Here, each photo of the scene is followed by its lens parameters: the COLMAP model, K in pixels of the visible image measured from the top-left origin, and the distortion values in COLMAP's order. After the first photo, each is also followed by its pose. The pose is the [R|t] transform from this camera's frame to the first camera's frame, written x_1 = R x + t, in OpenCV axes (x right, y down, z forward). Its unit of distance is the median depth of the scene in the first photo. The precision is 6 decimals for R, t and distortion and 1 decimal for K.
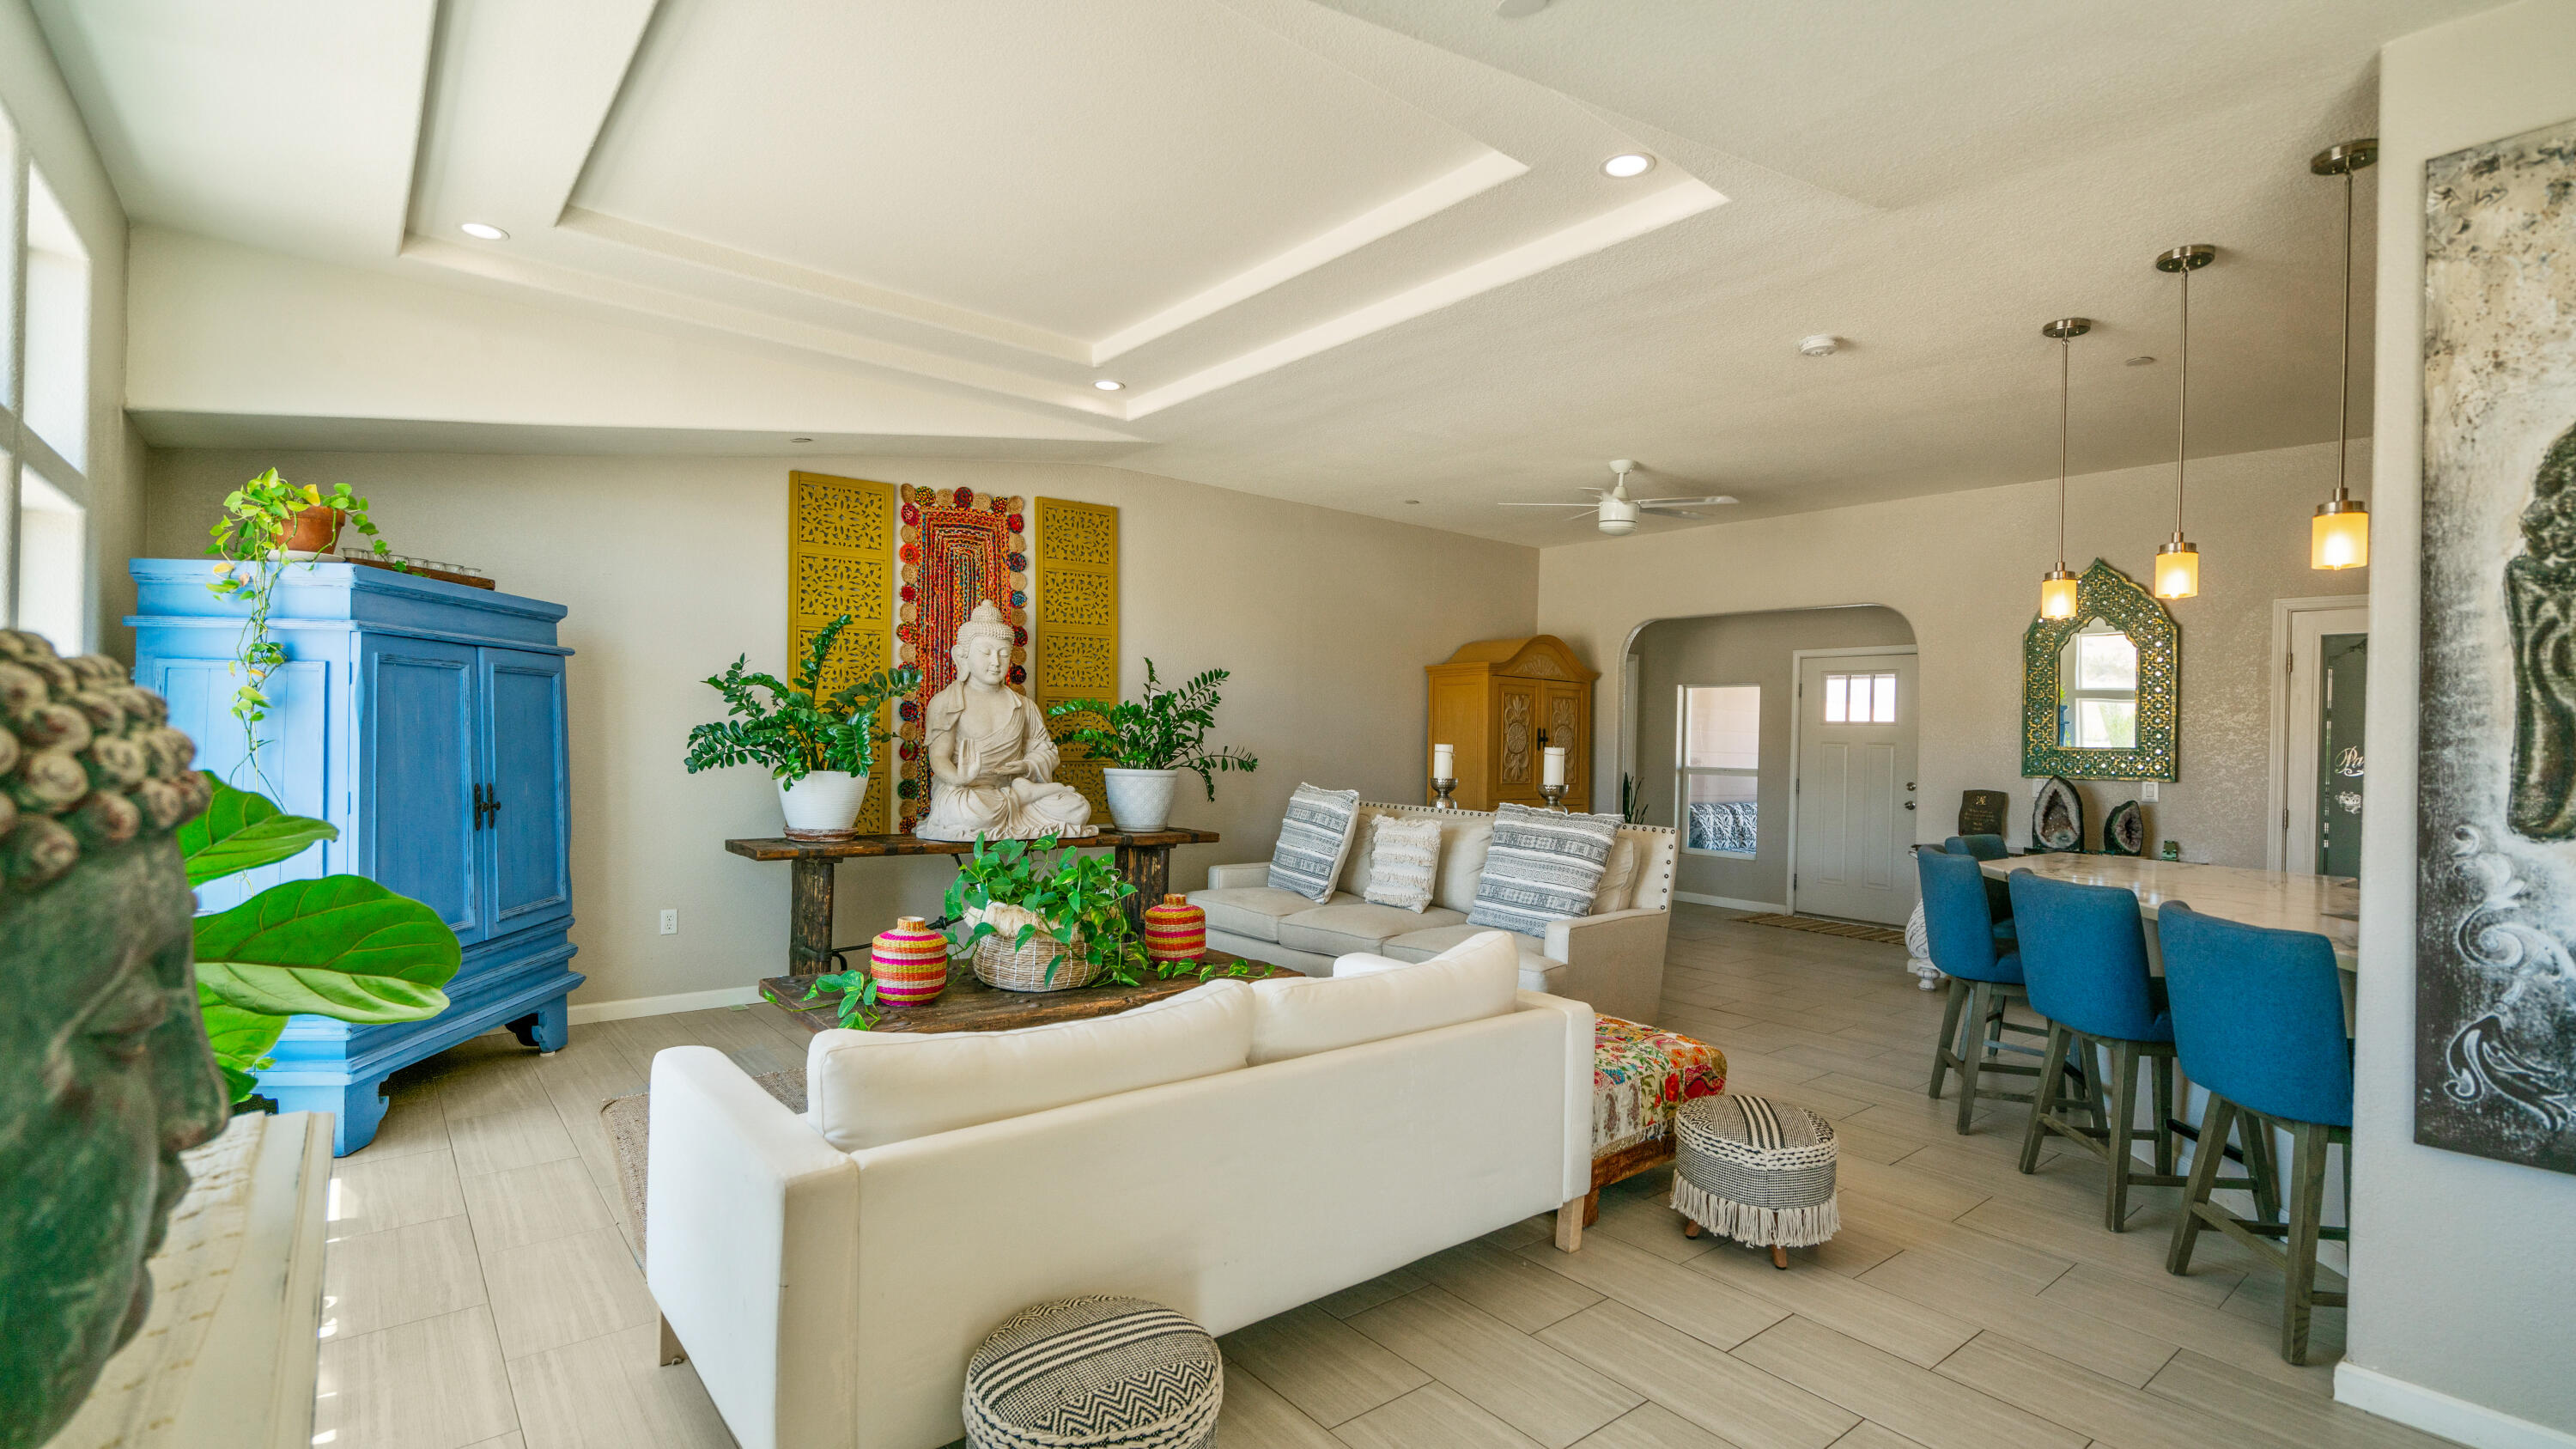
lens RADIAL K [[1172.3, 0, 1288.0], [0, 1172.3, 724.5], [0, 0, 1]] dist [0.001446, 0.000482]
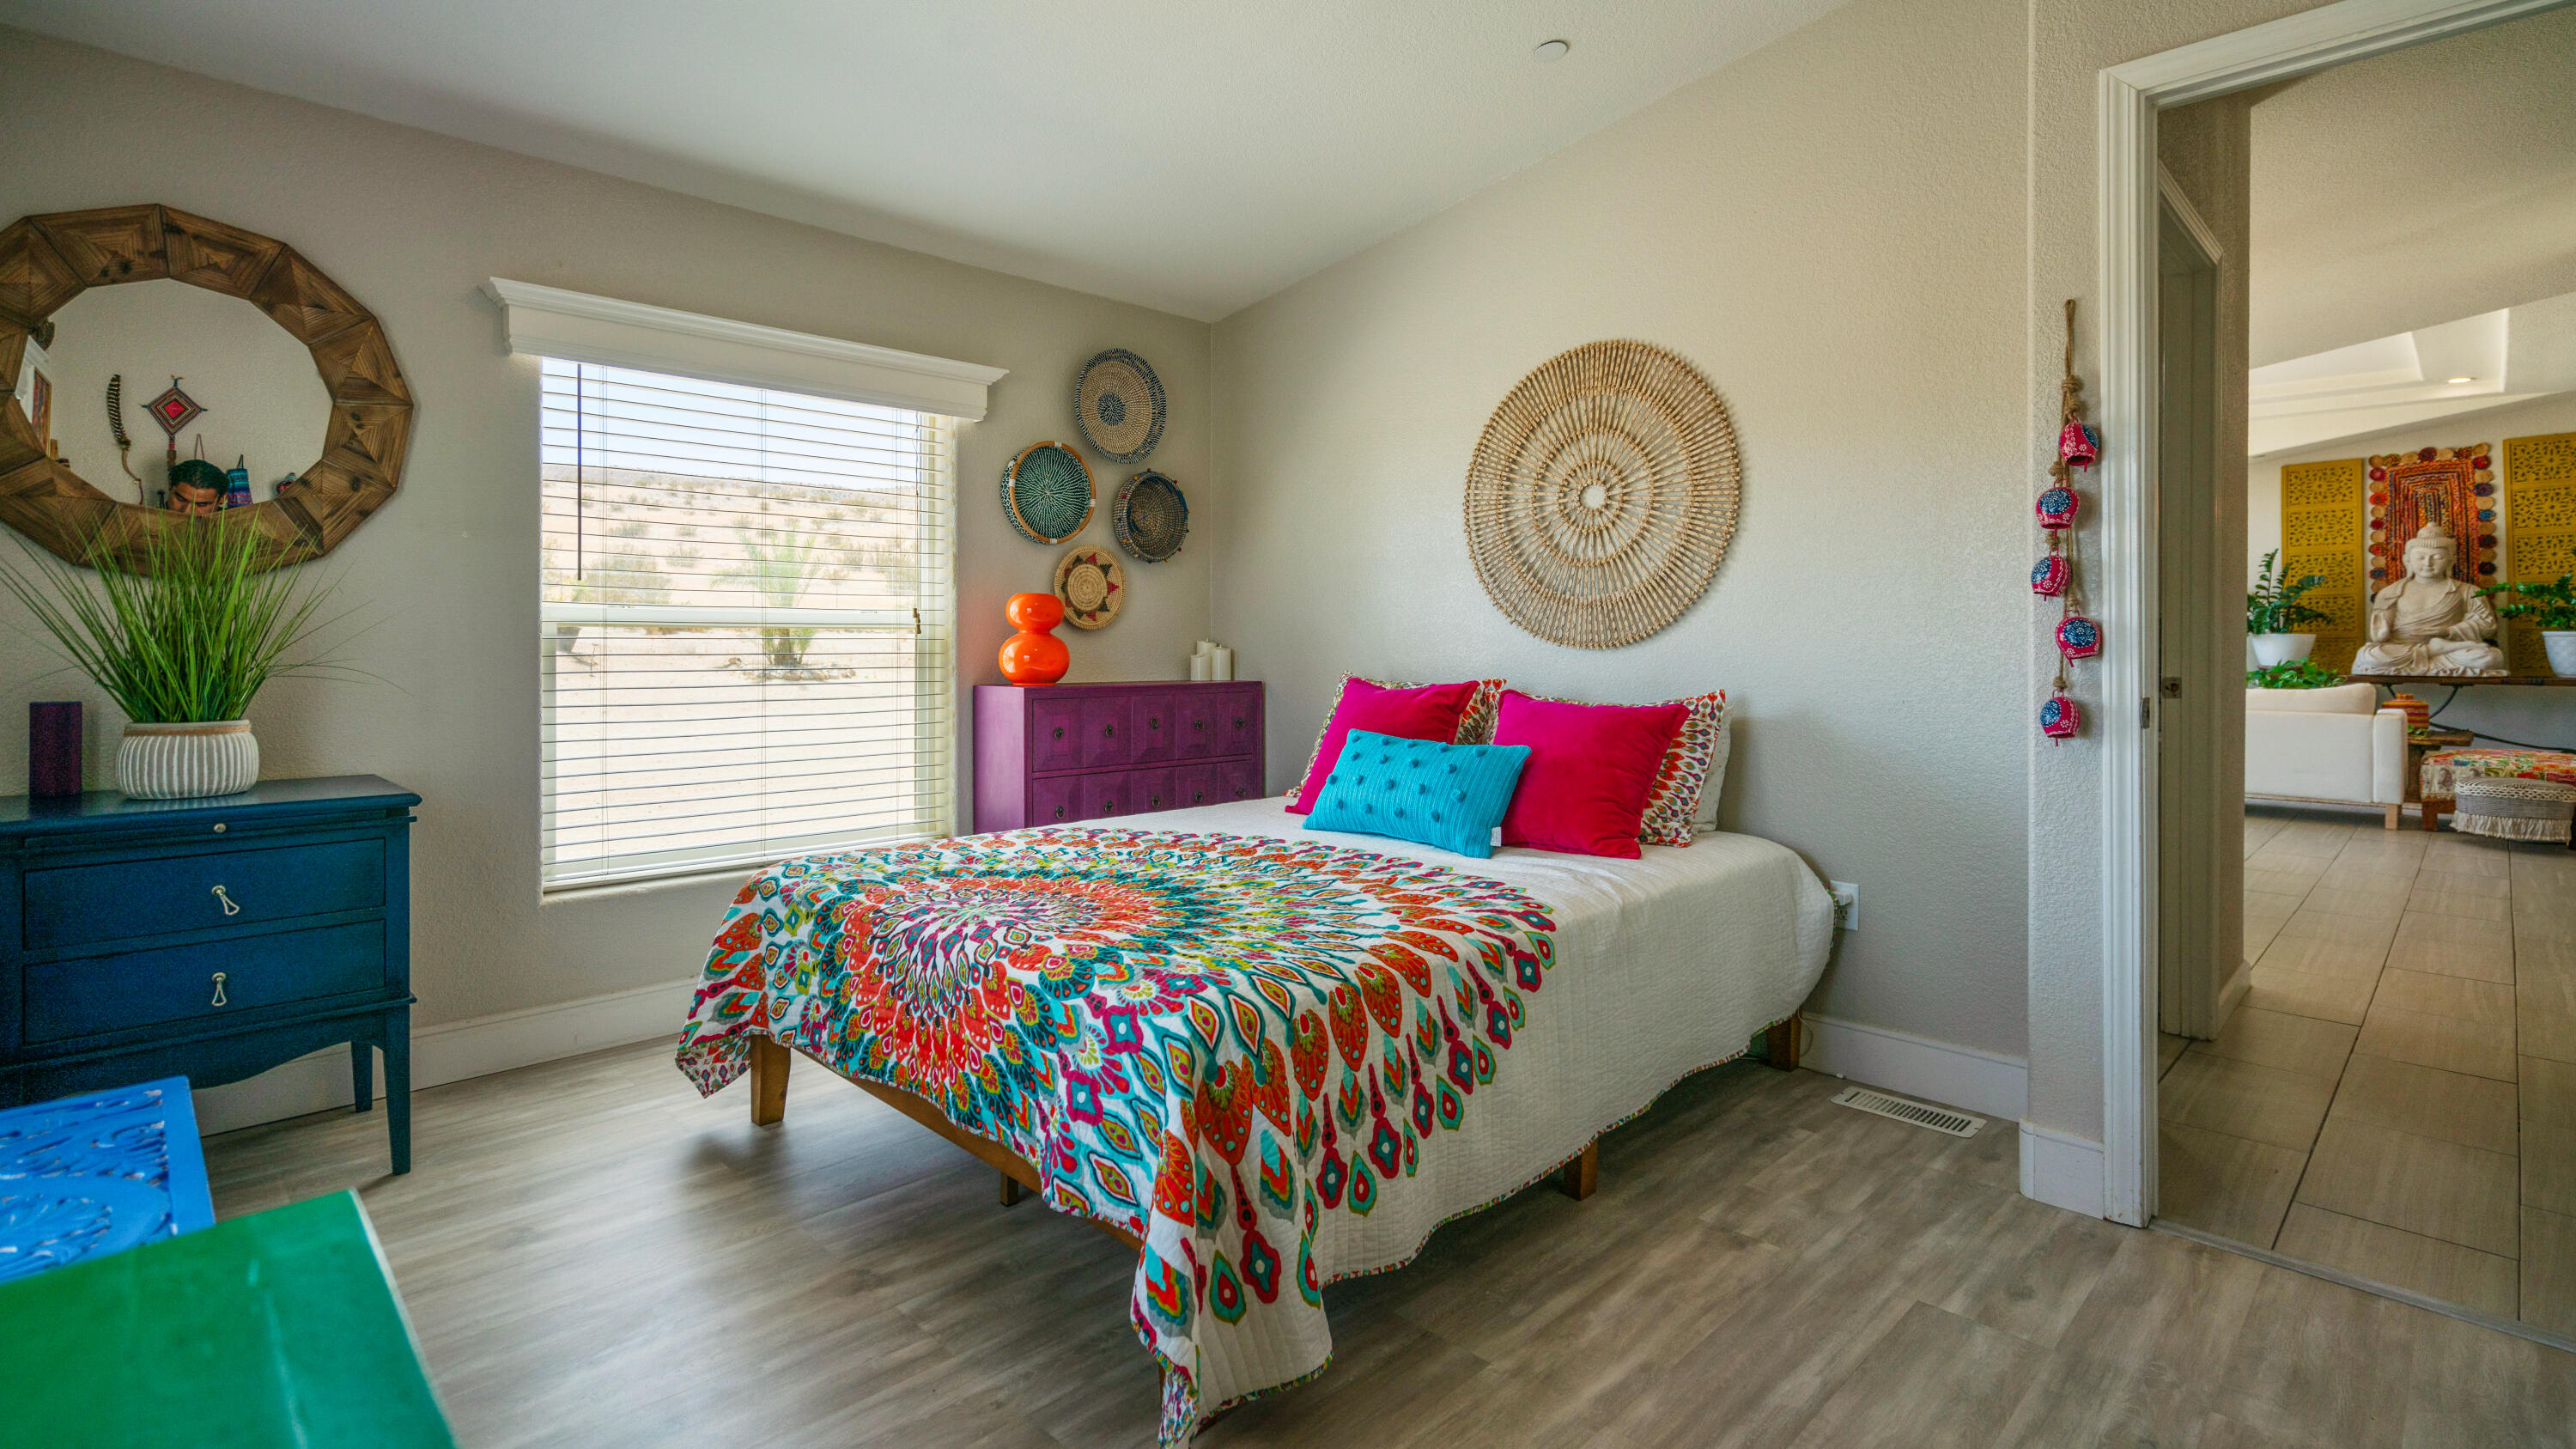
lens RADIAL K [[1160.2, 0, 1278.2], [0, 1160.2, 630.3], [0, 0, 1]] dist [0.002449, 0.000648]
pose [[0.083802, -0.030742, -0.996008, 1.126780], [0.012975, 0.999473, -0.029758, 0.059652], [0.996398, -0.010430, 0.084156, -0.622648]]
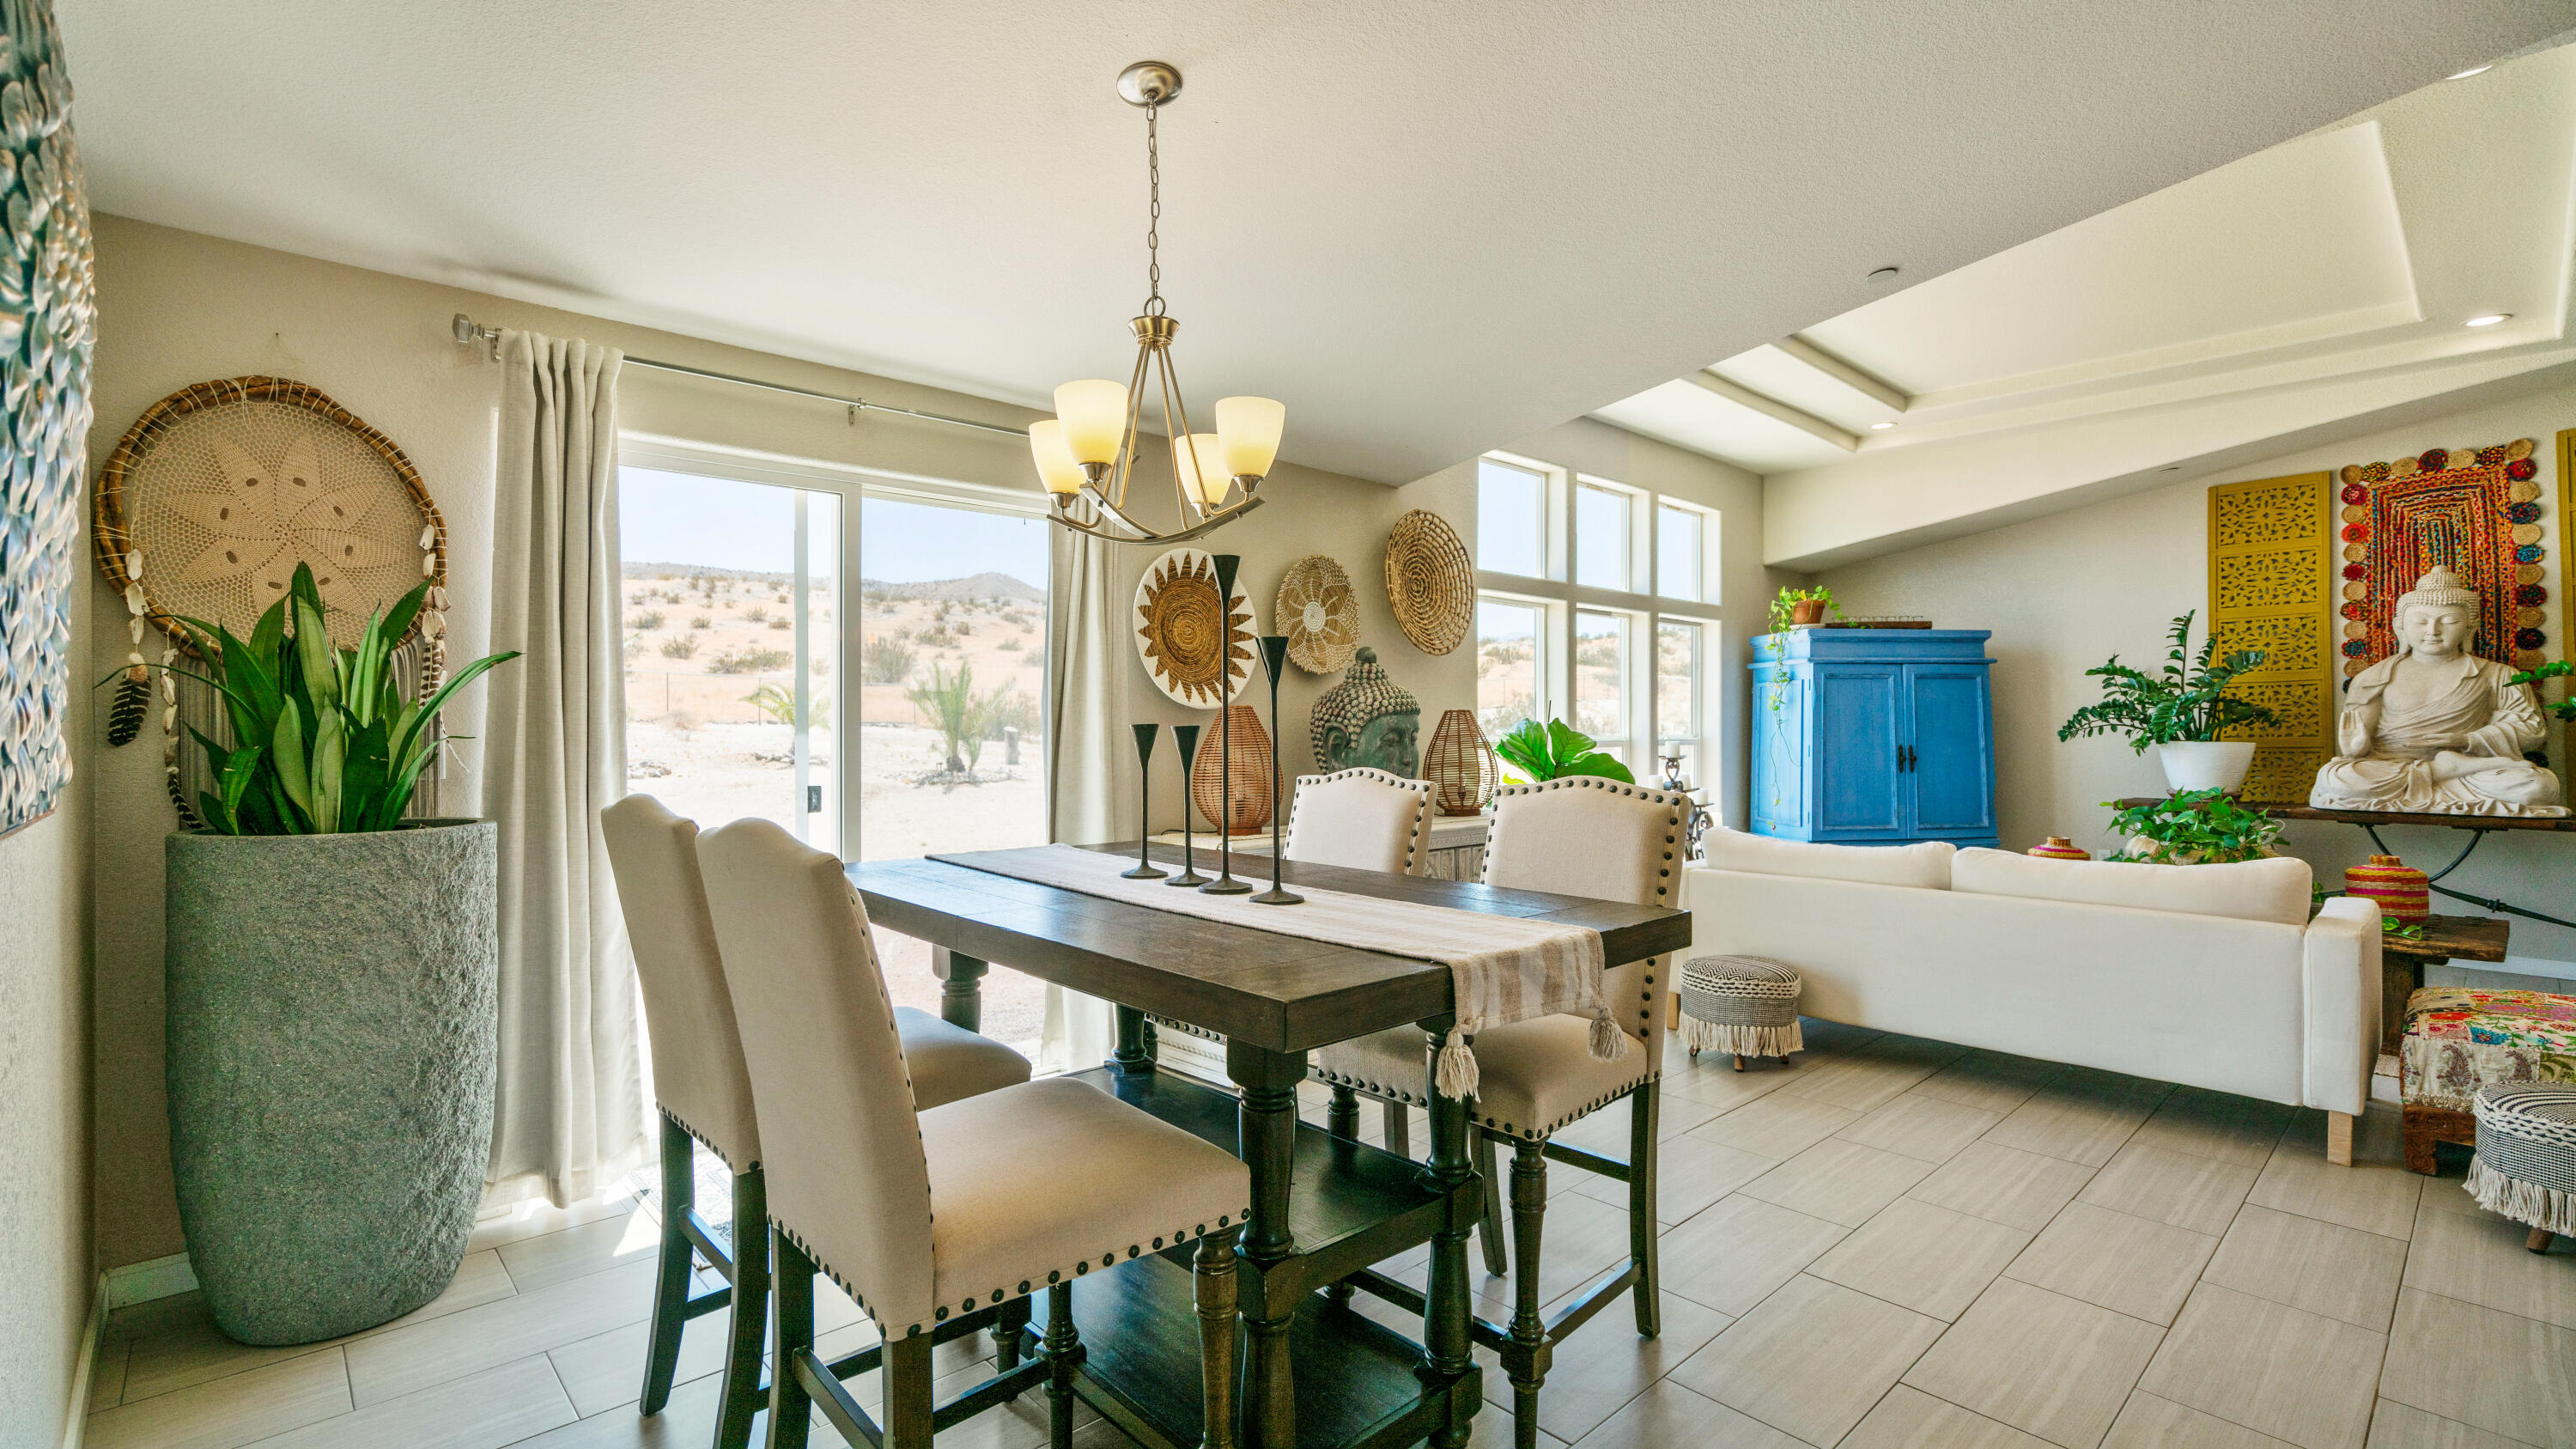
lens RADIAL K [[1132.8, 0, 1241.4], [0, 1132.8, 720.1], [0, 0, 1]] dist [-0.002398, -0.000581]
pose [[0.043267, -0.028109, -0.998668, 0.620787], [0.011814, 0.999549, -0.027622, 0.033364], [0.998994, -0.010603, 0.043580, -0.013976]]
